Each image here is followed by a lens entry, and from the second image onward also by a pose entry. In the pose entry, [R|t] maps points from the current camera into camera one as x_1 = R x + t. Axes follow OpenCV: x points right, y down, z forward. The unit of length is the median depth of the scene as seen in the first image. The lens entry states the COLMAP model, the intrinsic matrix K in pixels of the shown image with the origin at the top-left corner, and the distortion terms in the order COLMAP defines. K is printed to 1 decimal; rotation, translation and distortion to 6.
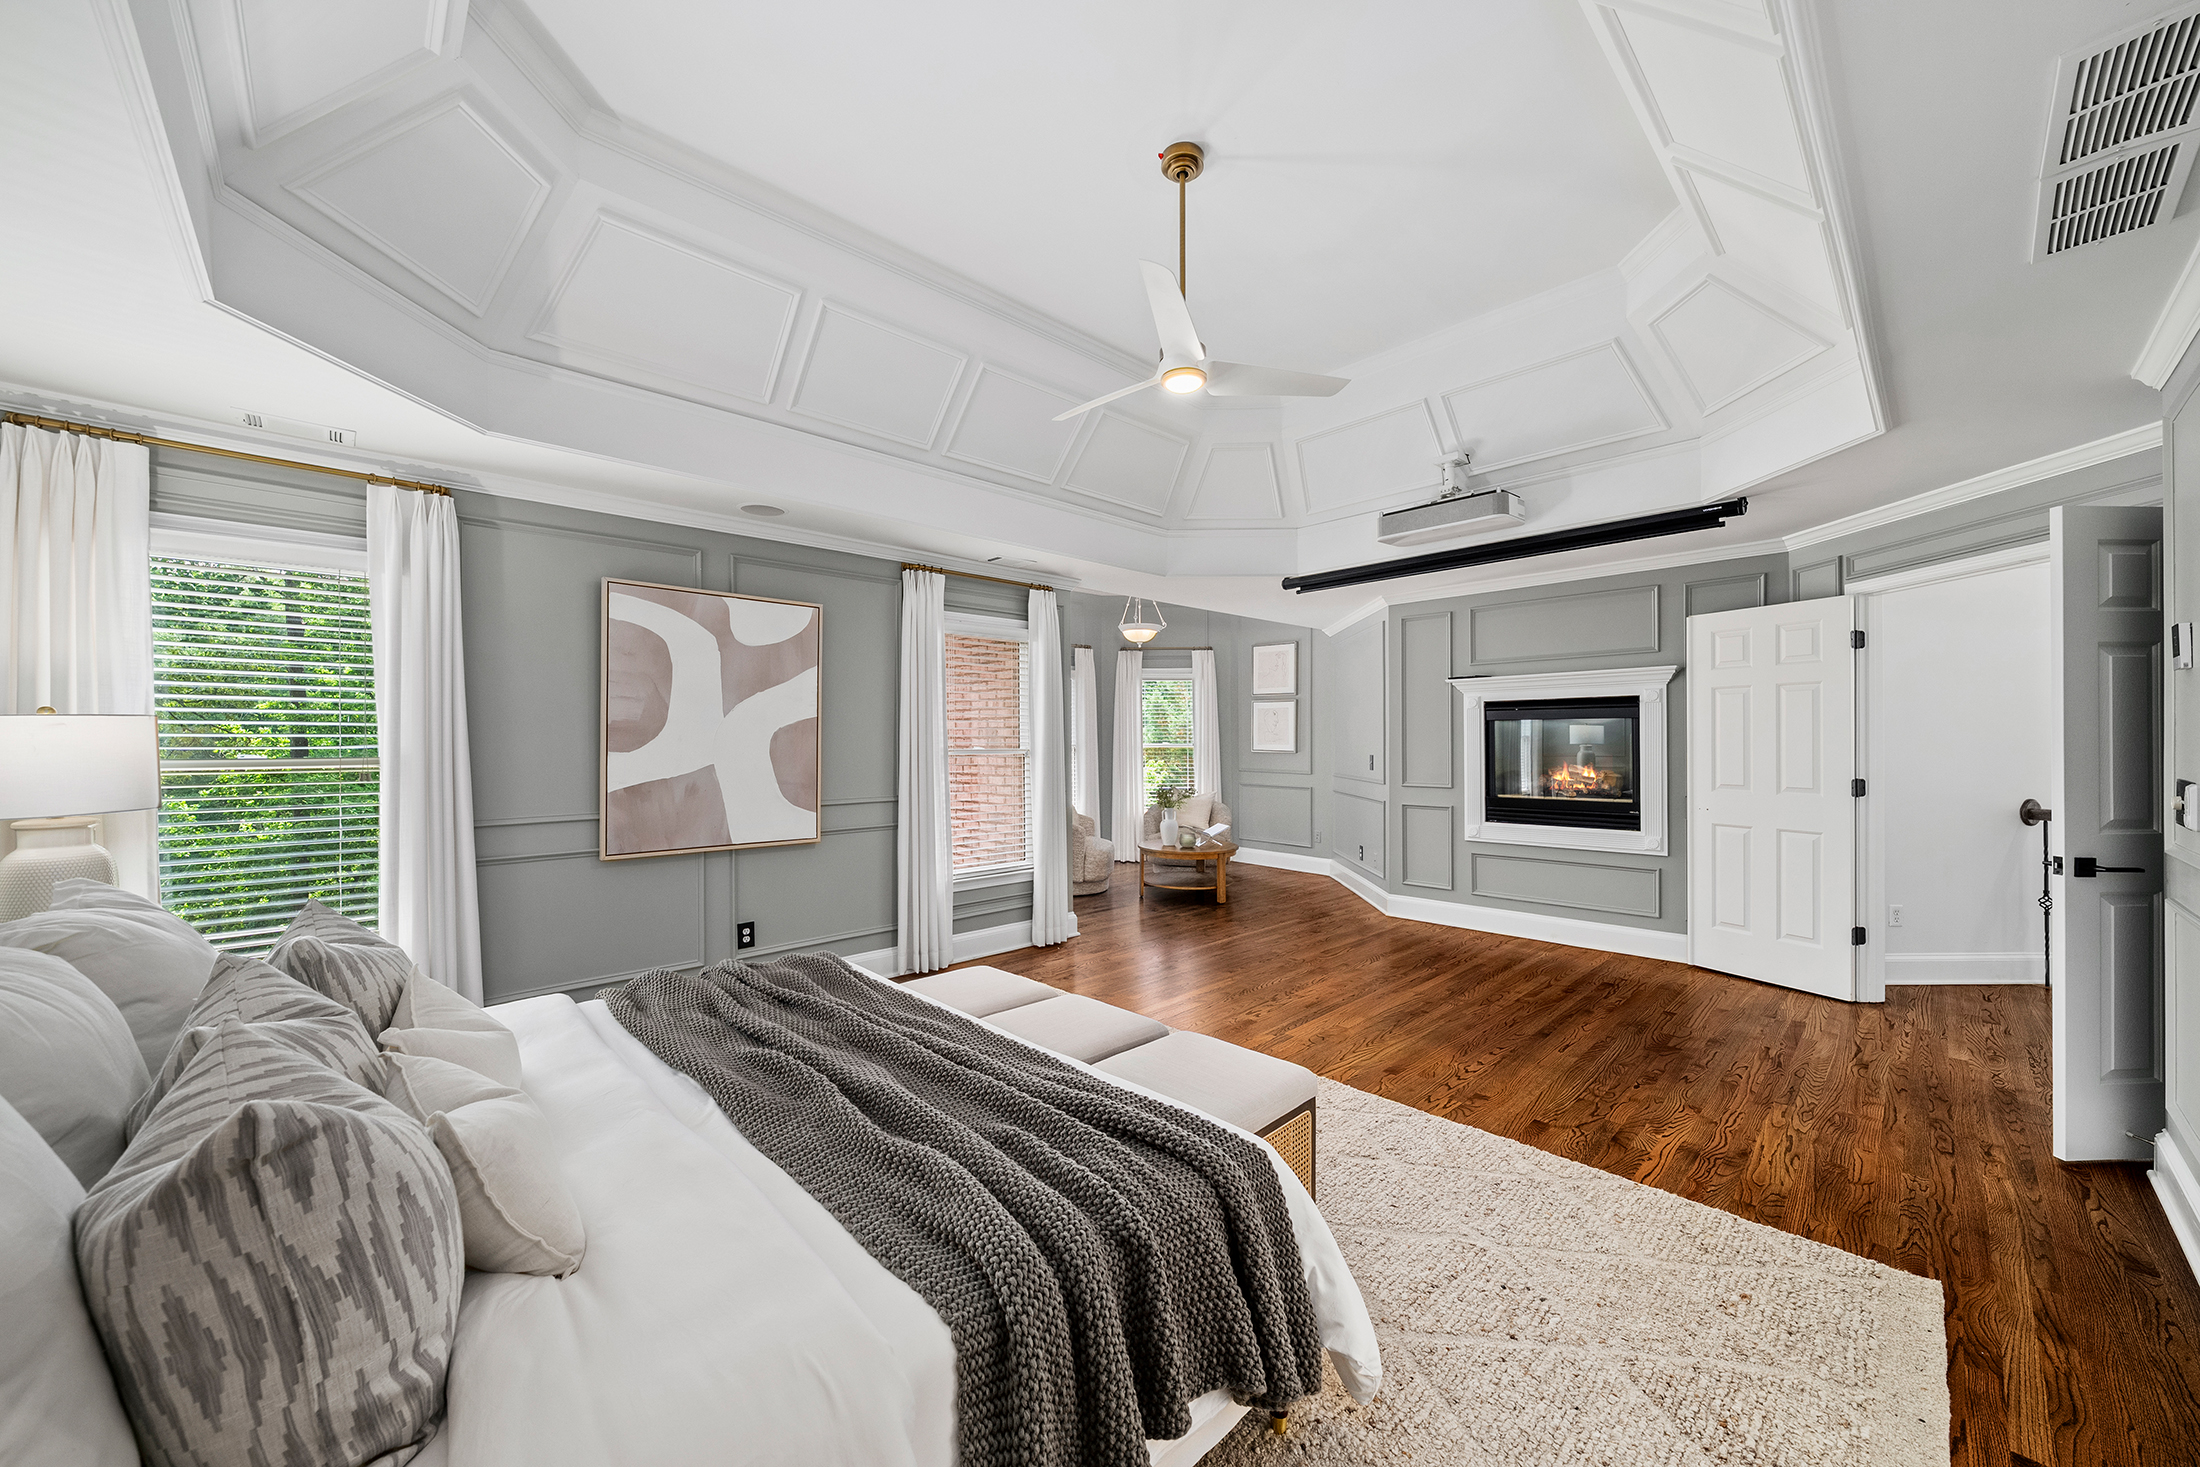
lens RADIAL K [[797.8, 0, 1108.0], [0, 797.8, 737.0], [0, 0, 1]] dist [0.000304, 0.000165]
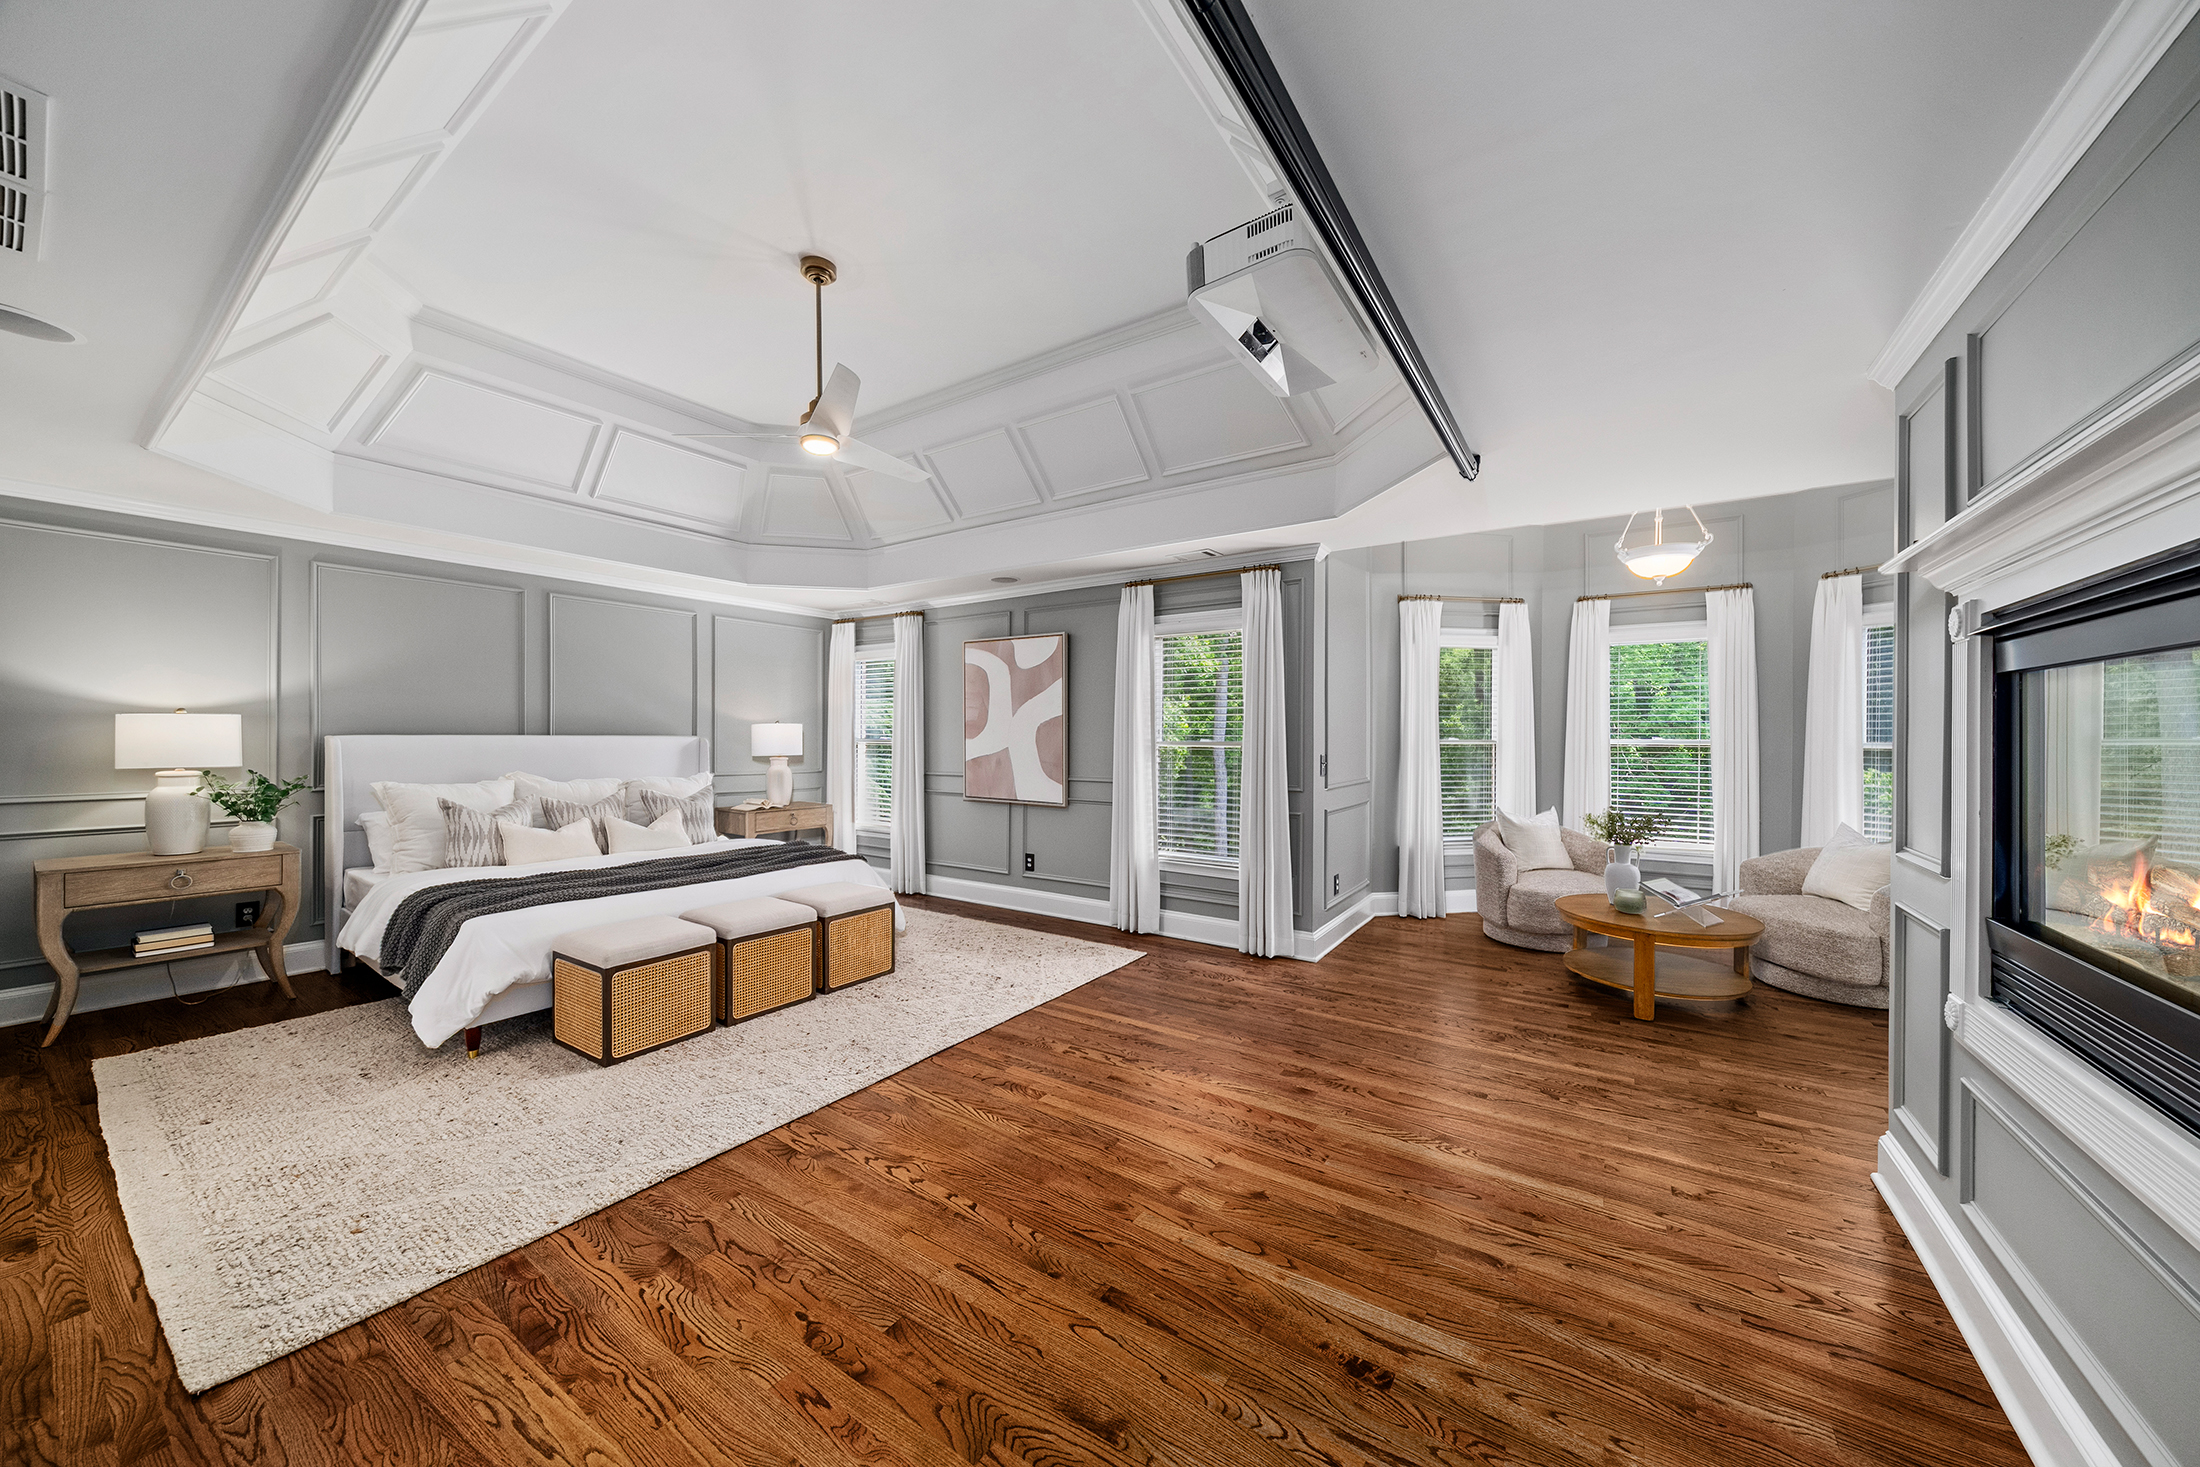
lens RADIAL K [[746.9, 0, 1106.4], [0, 746.9, 733.0], [0, 0, 1]] dist [-0.004803, 0.000206]
pose [[0.222489, 0.001331, -0.974934, 0.782633], [-0.001361, 0.999999, 0.001055, 0.003728], [0.974934, 0.001092, 0.222491, 0.687066]]
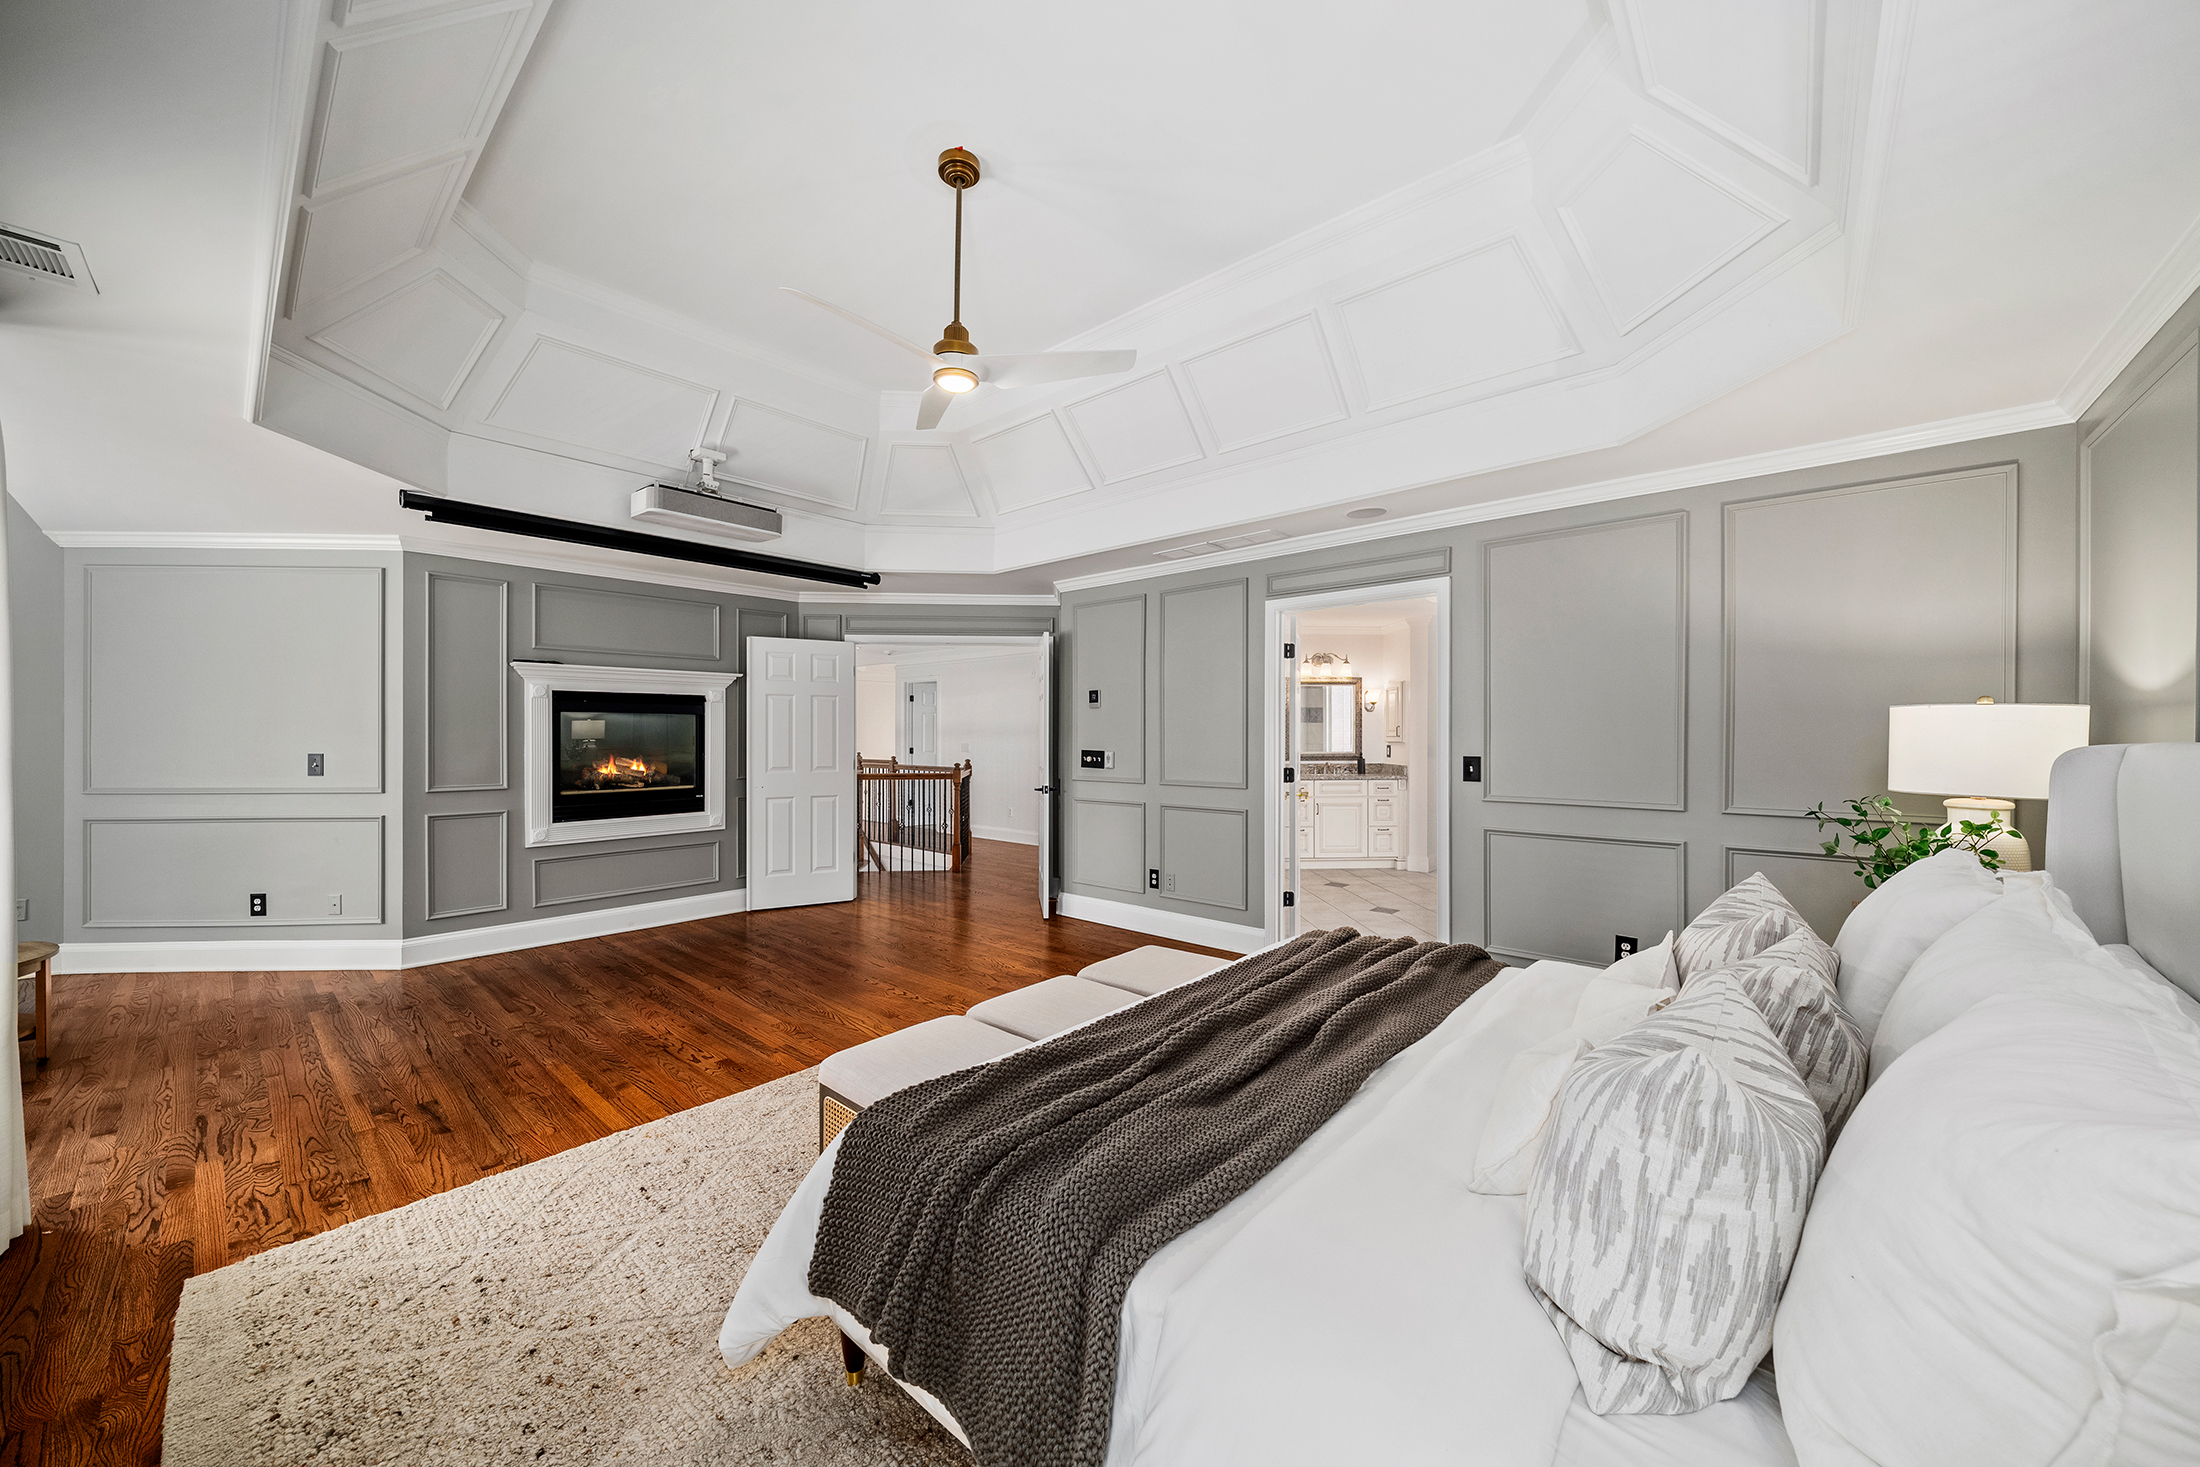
lens RADIAL K [[797.8, 0, 1086.6], [0, 797.8, 734.3], [0, 0, 1]] dist [0.000304, 0.000165]
pose [[-0.074568, 0.005292, 0.997202, -0.548727], [-0.006023, 0.999965, -0.005757, 0.007879], [-0.997198, -0.006436, -0.074534, 0.531107]]
